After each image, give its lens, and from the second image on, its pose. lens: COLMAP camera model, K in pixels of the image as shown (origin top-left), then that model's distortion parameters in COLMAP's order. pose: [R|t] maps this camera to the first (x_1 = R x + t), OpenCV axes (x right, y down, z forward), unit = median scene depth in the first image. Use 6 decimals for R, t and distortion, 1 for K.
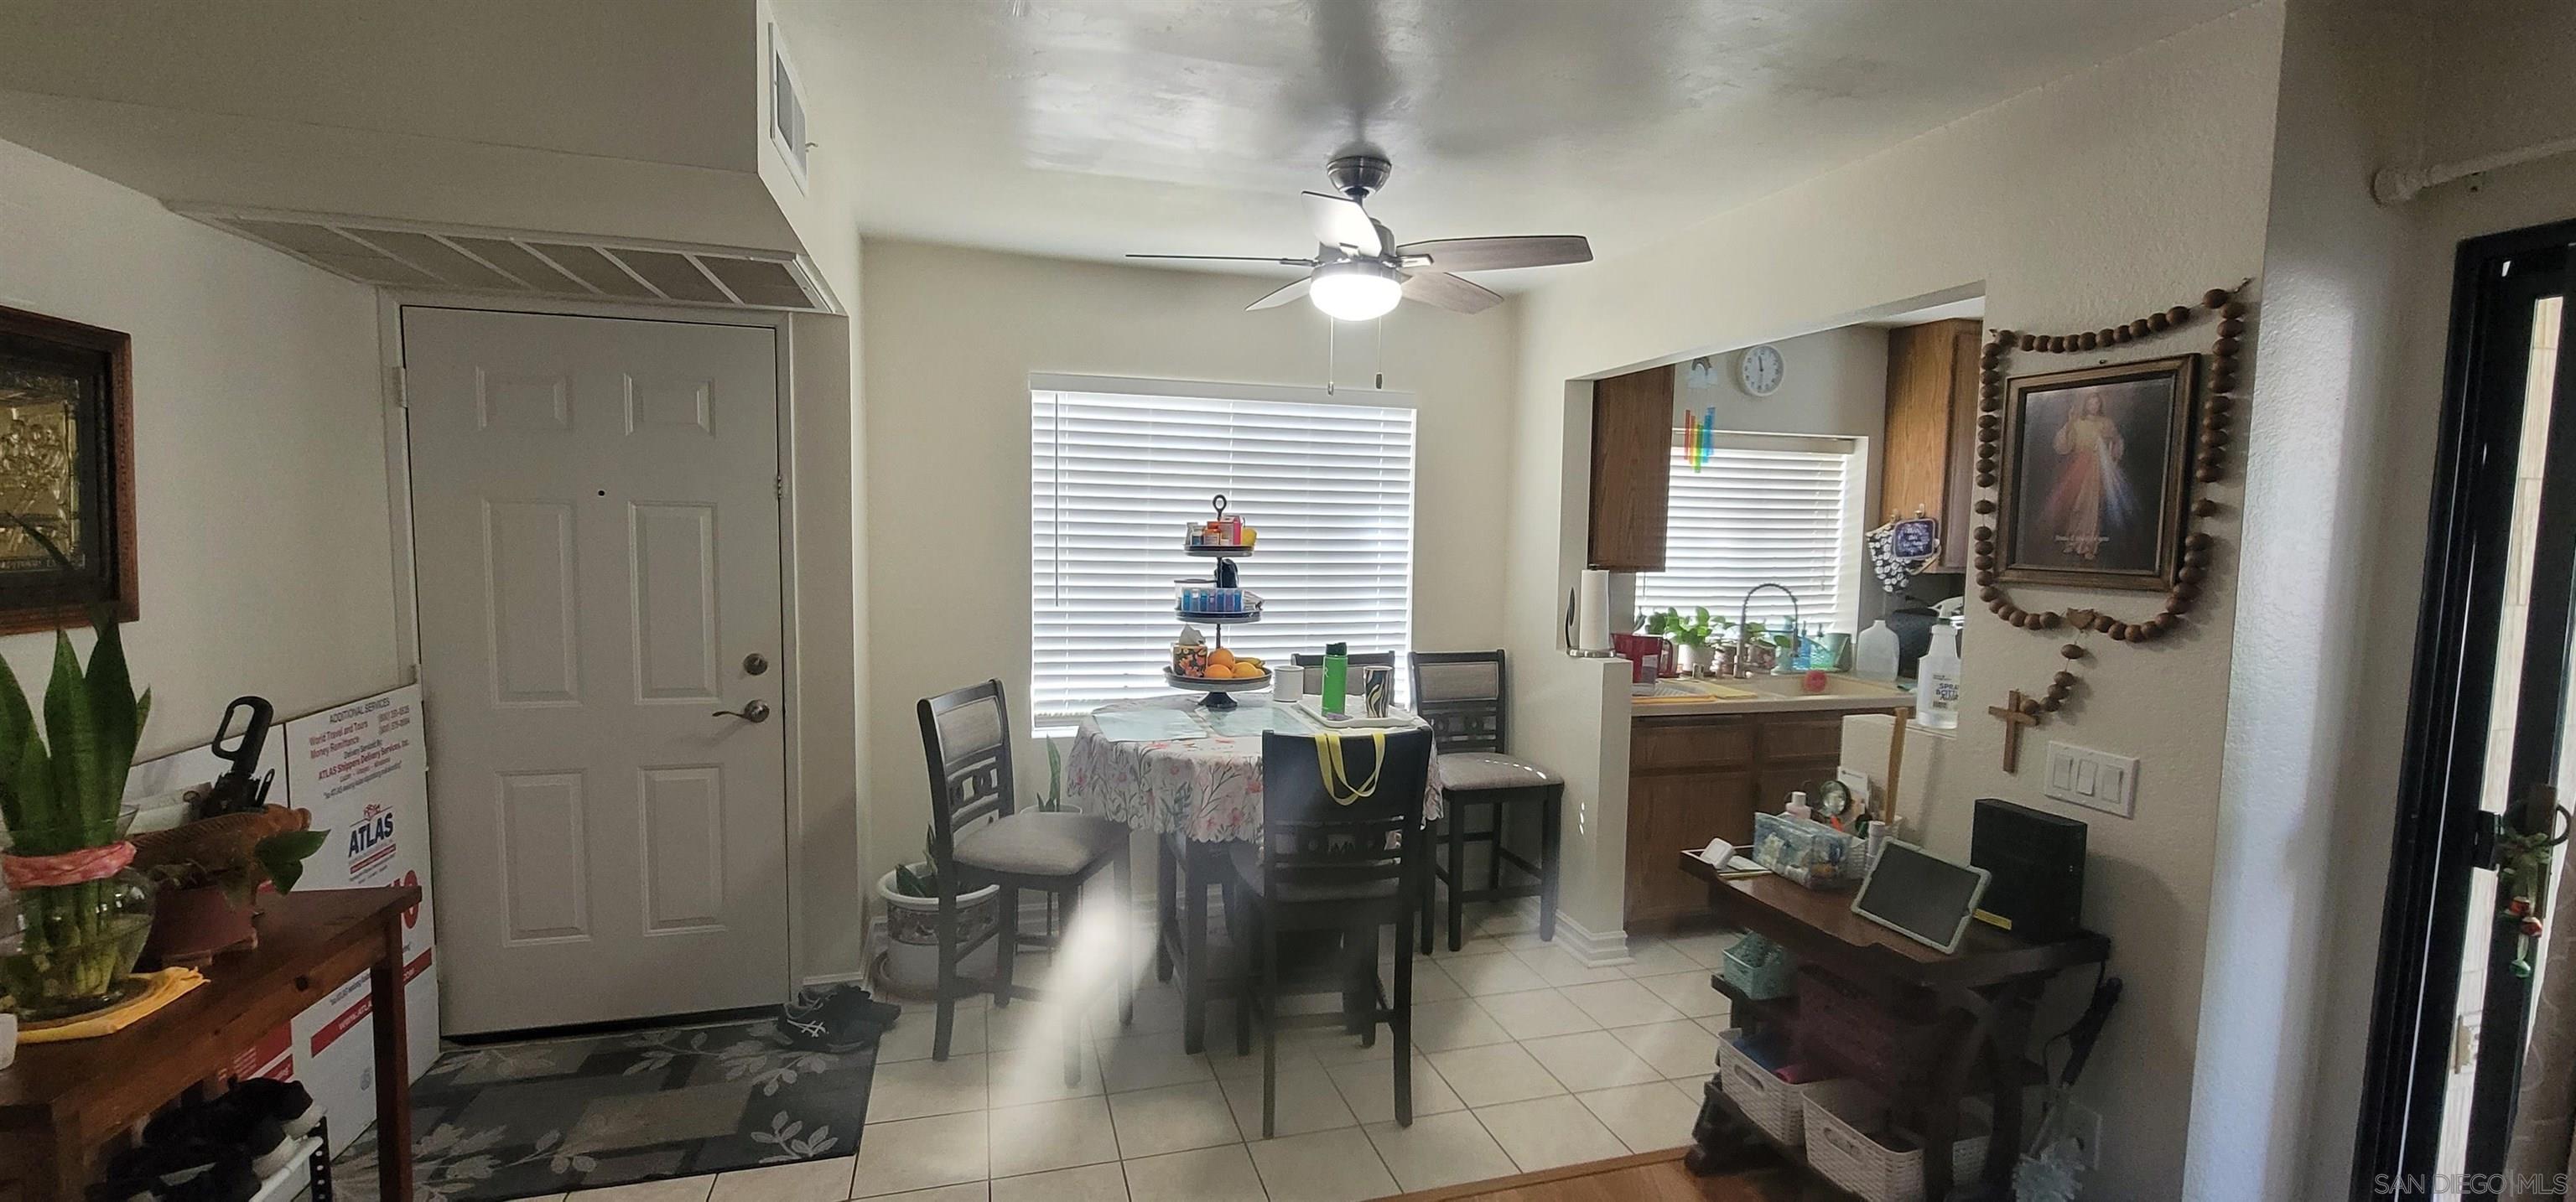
lens RADIAL K [[1011.1, 0, 1277.3], [0, 1011.1, 605.1], [0, 0, 1]] dist [0.000035, -0.000023]
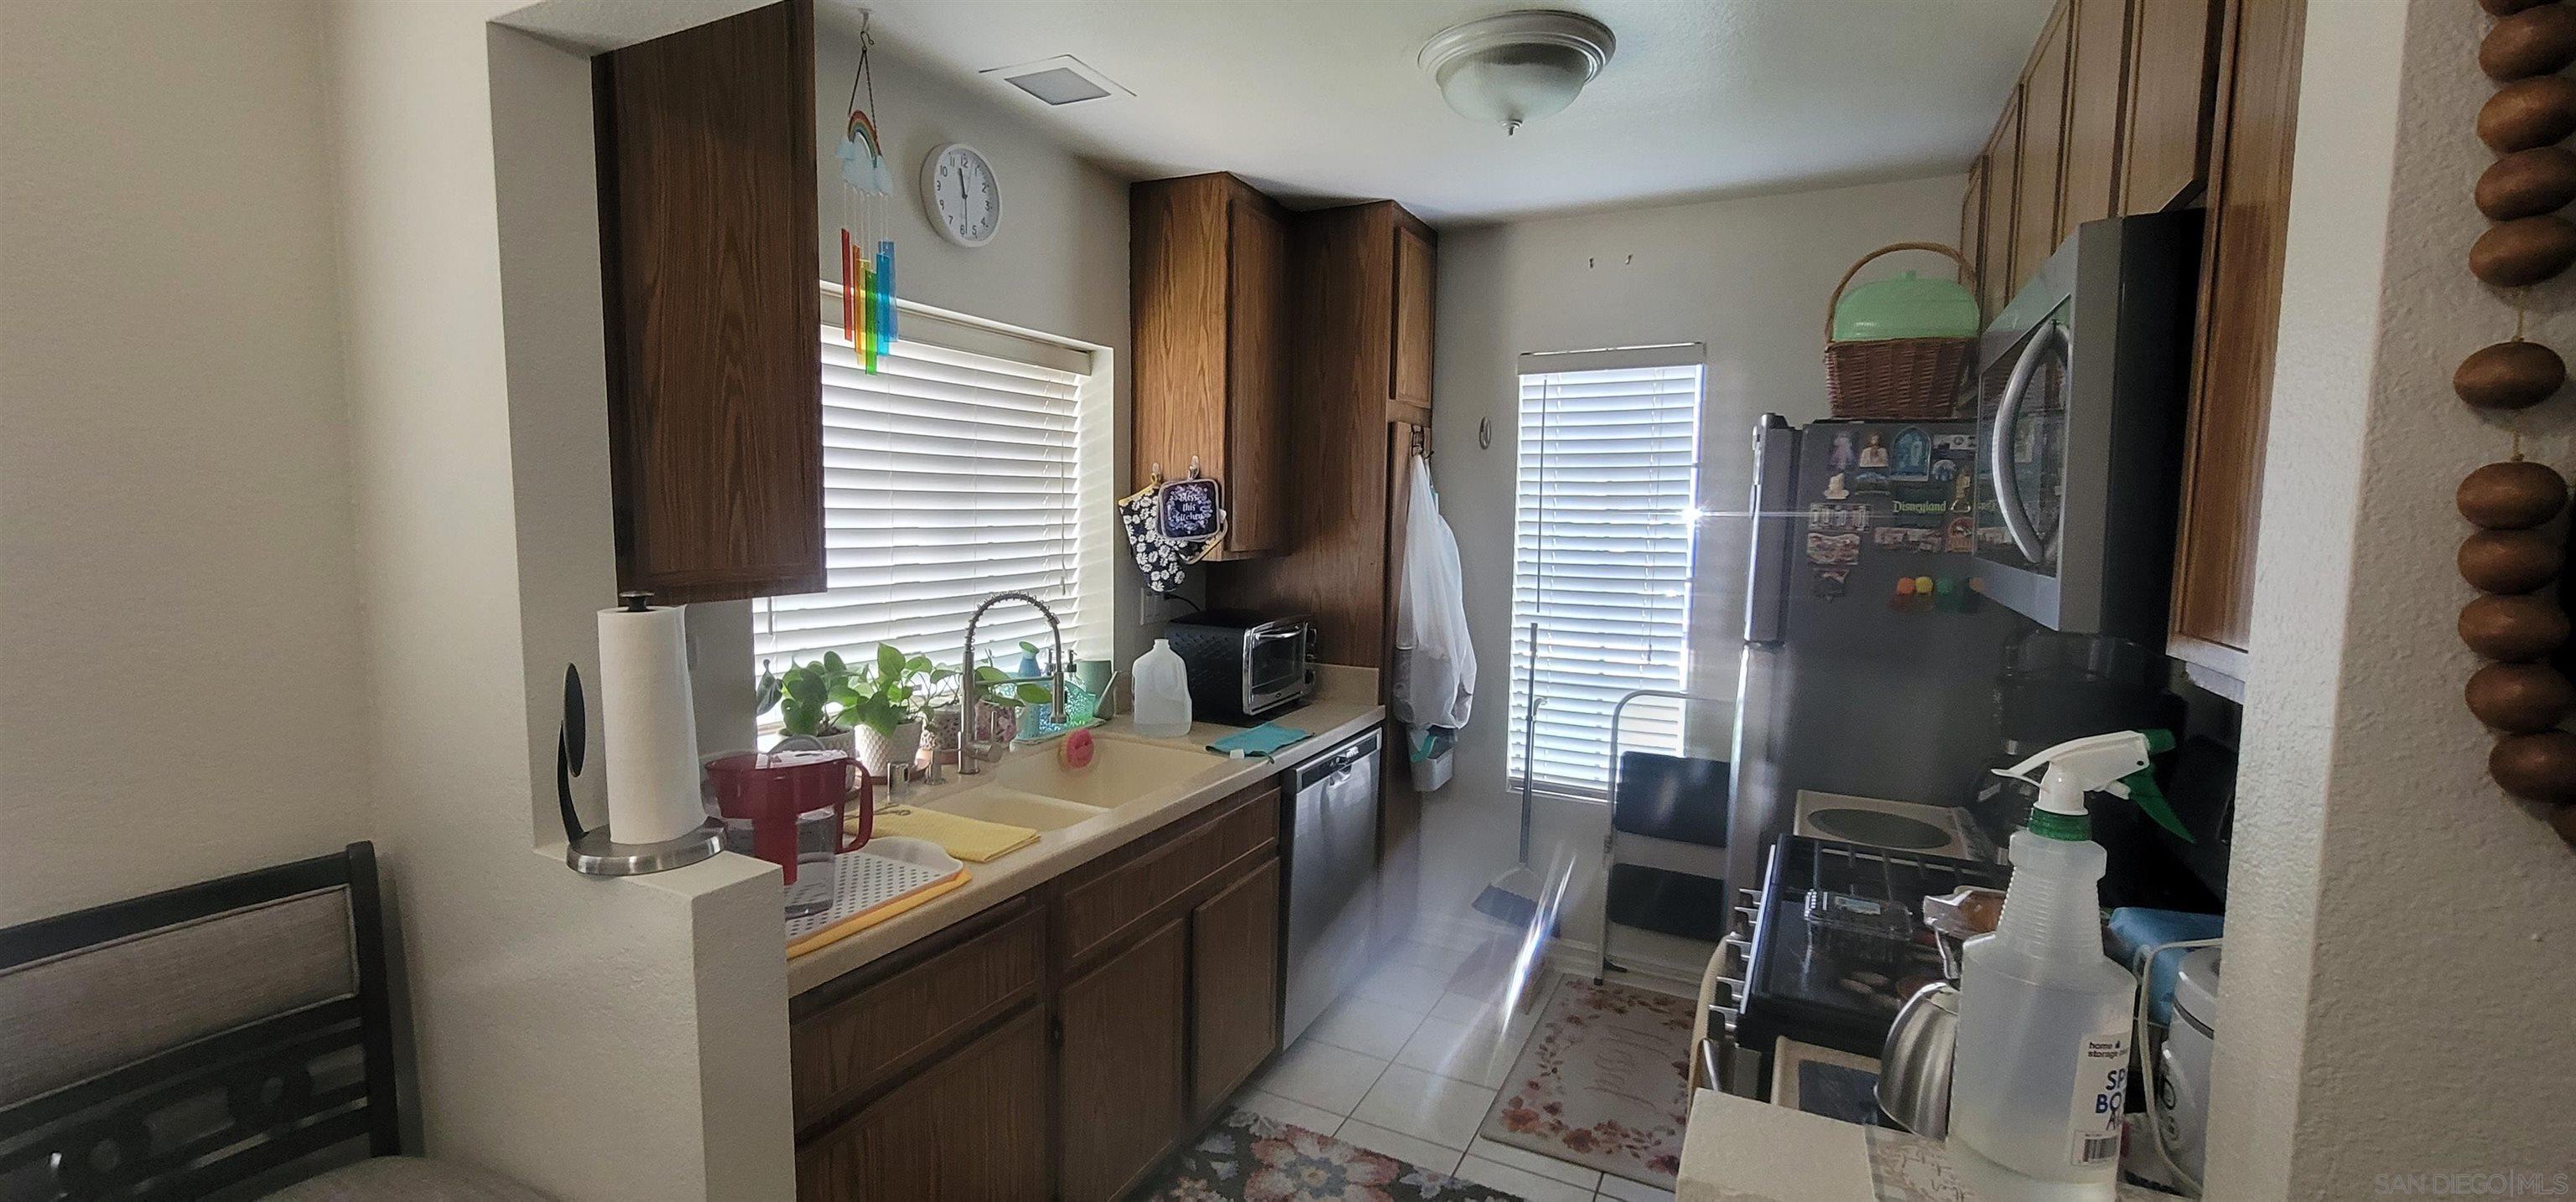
lens RADIAL K [[1056.5, 0, 1281.6], [0, 1056.5, 611.4], [0, 0, 1]] dist [0.000072, -0.000043]
pose [[0.676322, -0.076995, 0.732571, 0.163032], [0.052333, 0.997031, 0.056476, -0.035286], [-0.734745, 0.000142, 0.678344, 0.490451]]
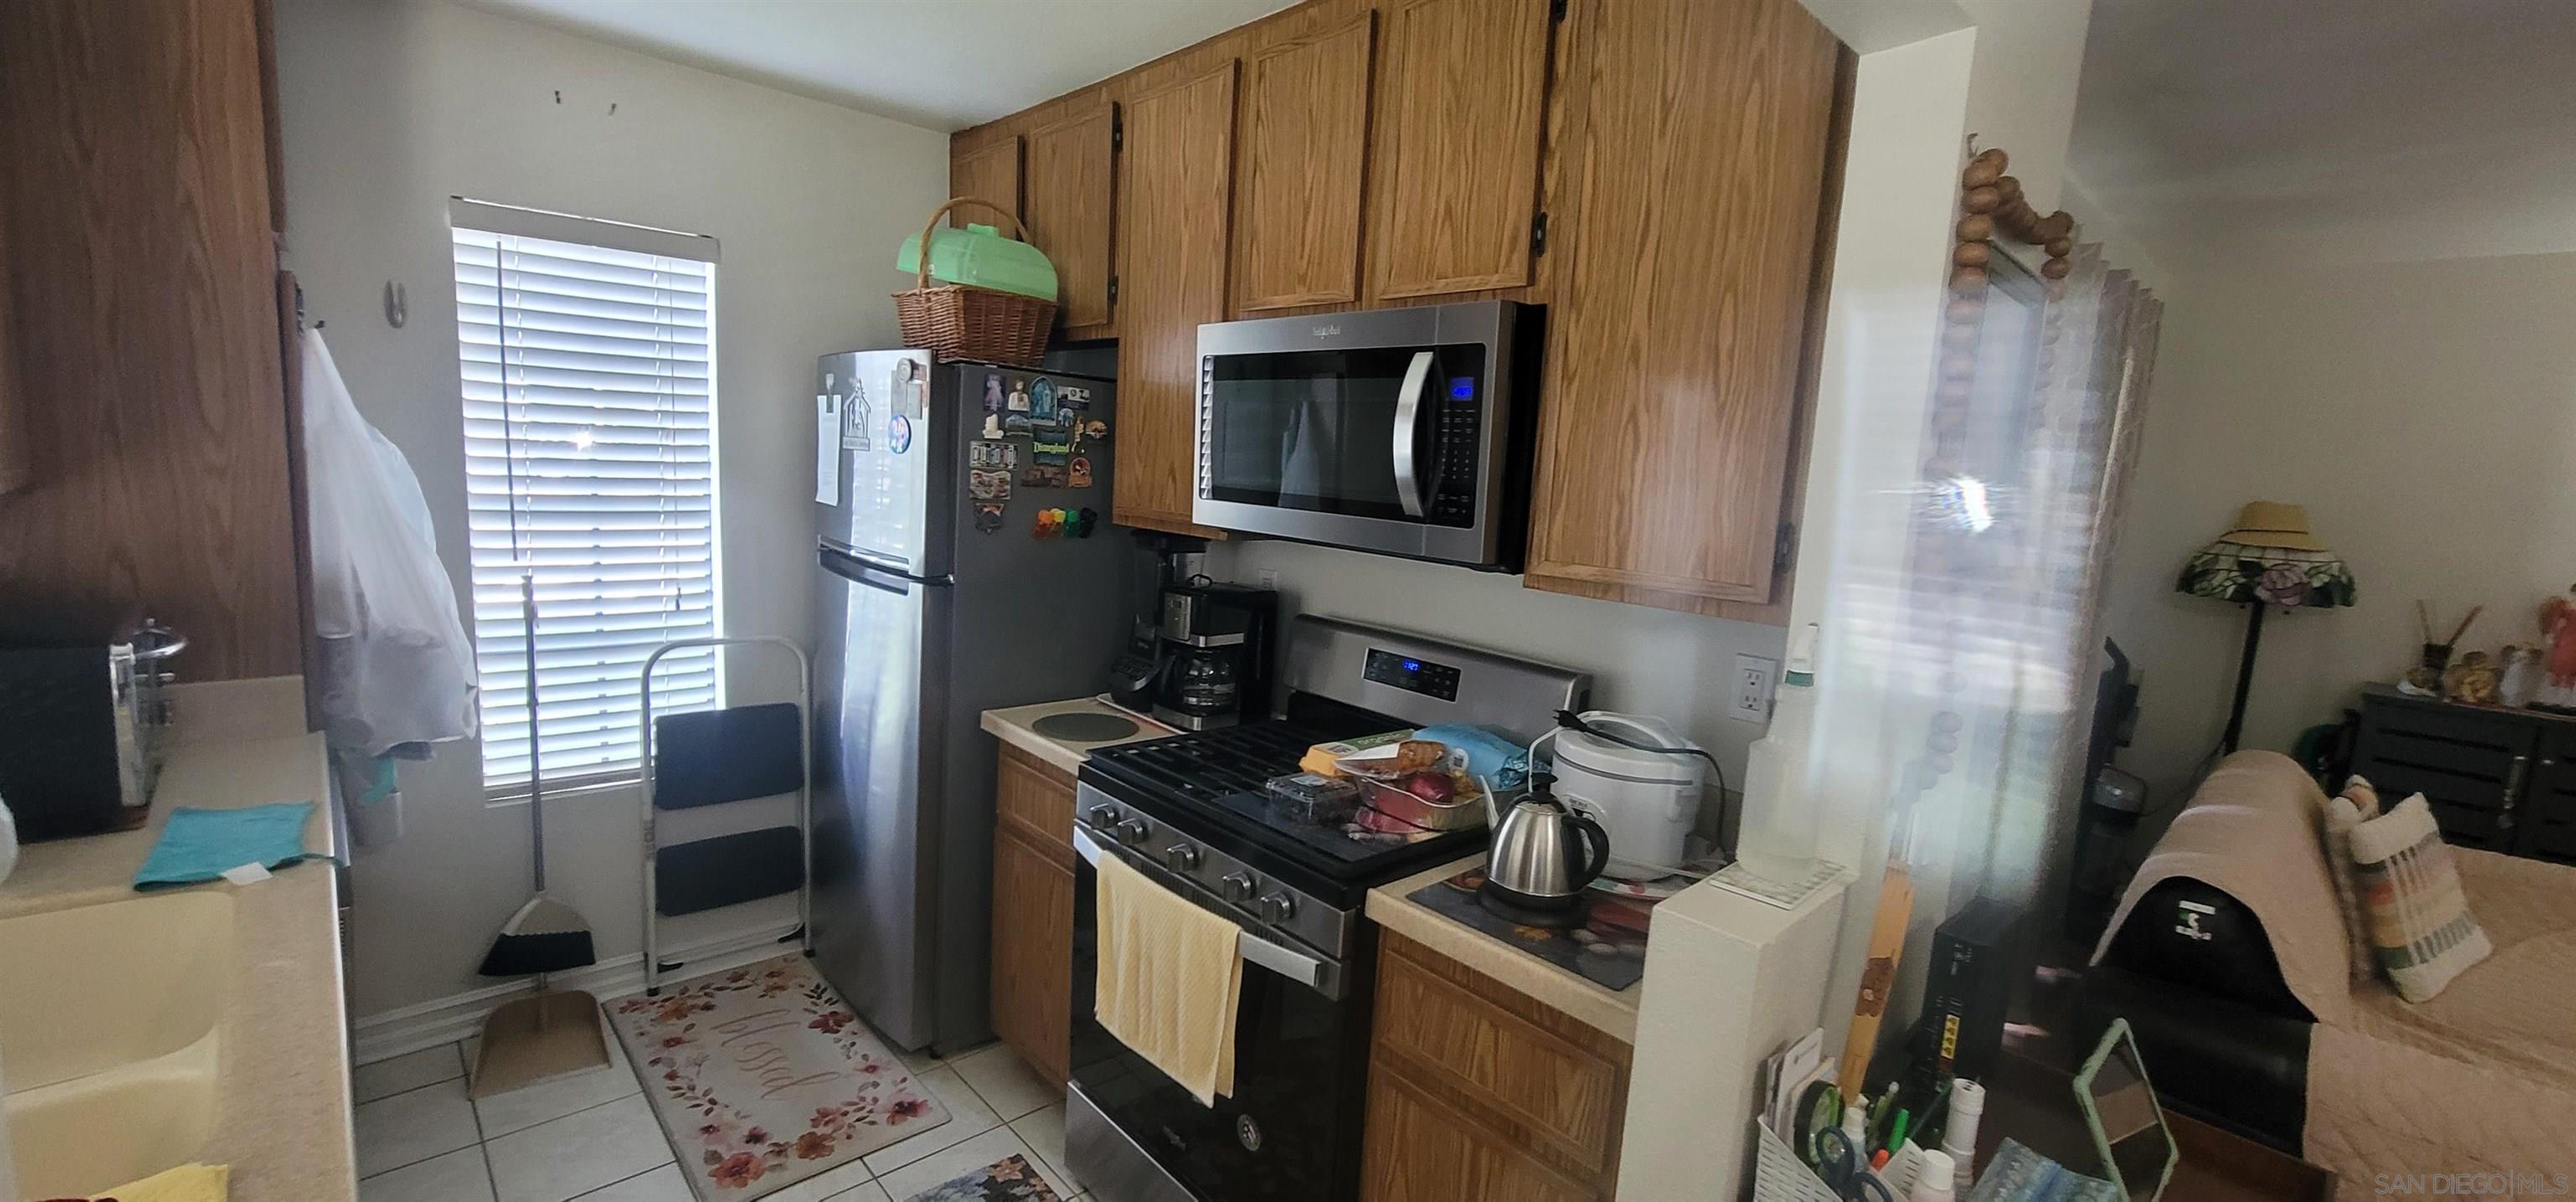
lens RADIAL K [[1056.5, 0, 1281.6], [0, 1056.5, 611.4], [0, 0, 1]] dist [0.000072, -0.000043]
pose [[-0.446294, -0.173576, 0.877891, 0.159699], [0.001858, 0.980827, 0.194873, -0.062007], [-0.894884, 0.088602, -0.437415, 0.726435]]
